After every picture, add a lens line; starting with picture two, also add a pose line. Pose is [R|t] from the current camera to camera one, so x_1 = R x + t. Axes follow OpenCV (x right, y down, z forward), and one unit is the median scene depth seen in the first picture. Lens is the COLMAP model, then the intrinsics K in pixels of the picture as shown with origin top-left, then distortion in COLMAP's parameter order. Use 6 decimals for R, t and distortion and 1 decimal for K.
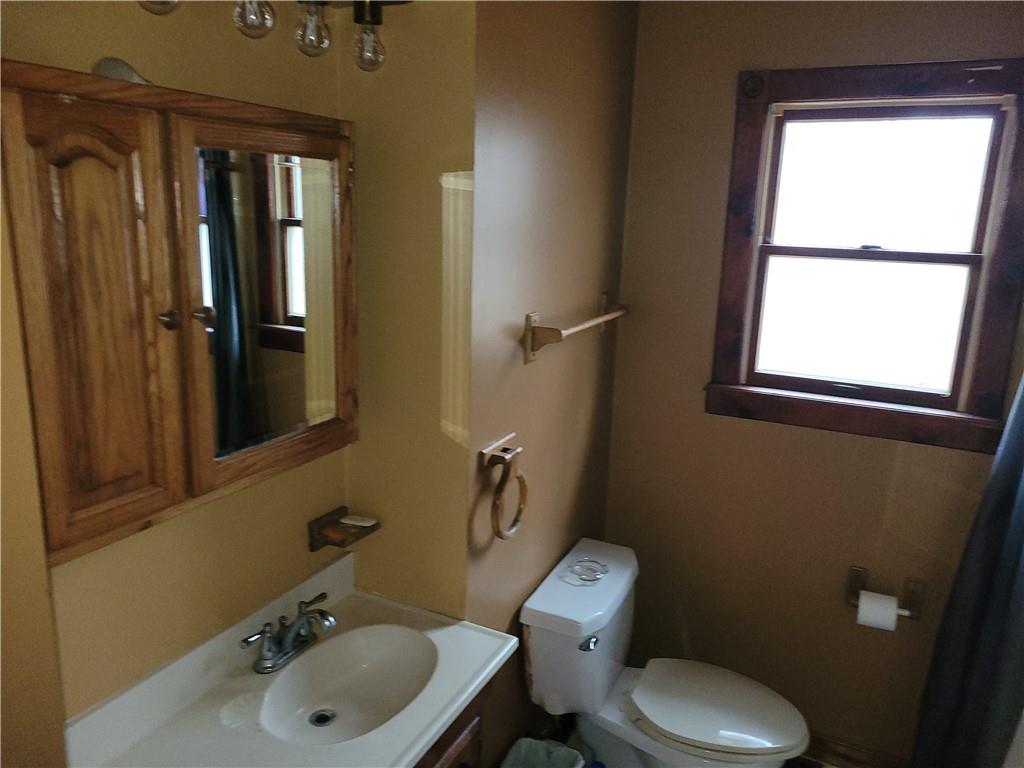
lens RADIAL K [[762.8, 0, 530.8], [0, 762.8, 379.4], [0, 0, 1]] dist [0.052906, -0.001754]
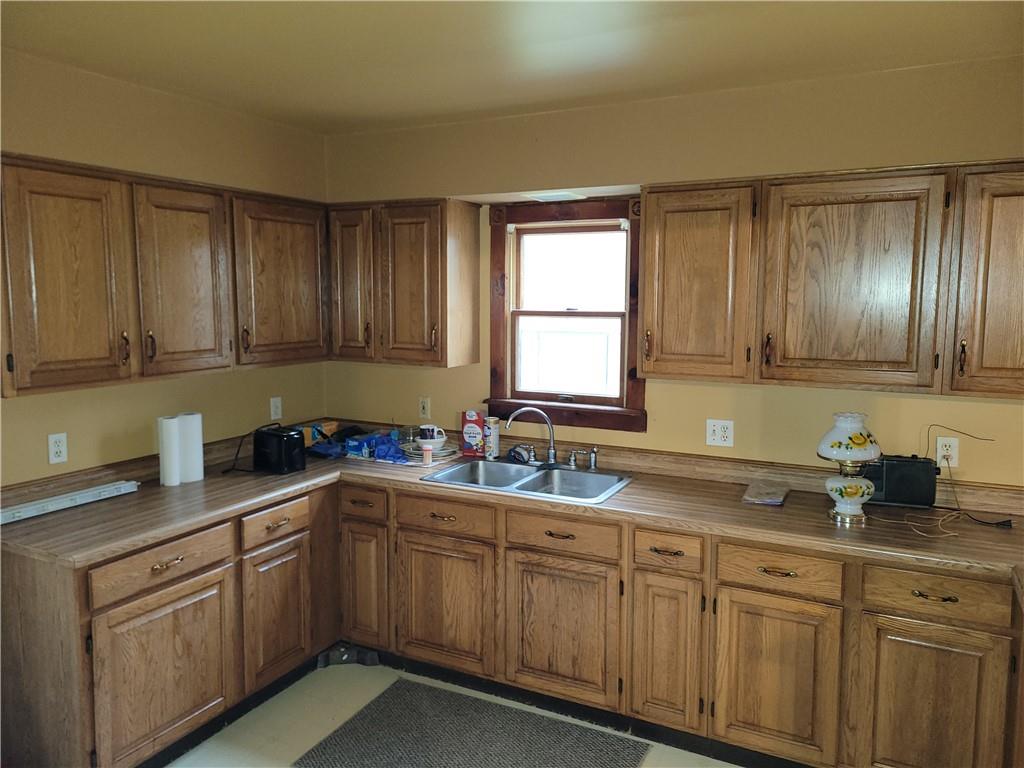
lens RADIAL K [[762.8, 0, 530.8], [0, 762.8, 379.4], [0, 0, 1]] dist [0.052906, -0.001754]
pose [[0.999568, -0.023666, -0.017431, 0.362187], [0.021394, 0.992467, -0.120631, 0.159254], [0.020154, 0.120206, 0.992544, -0.544251]]
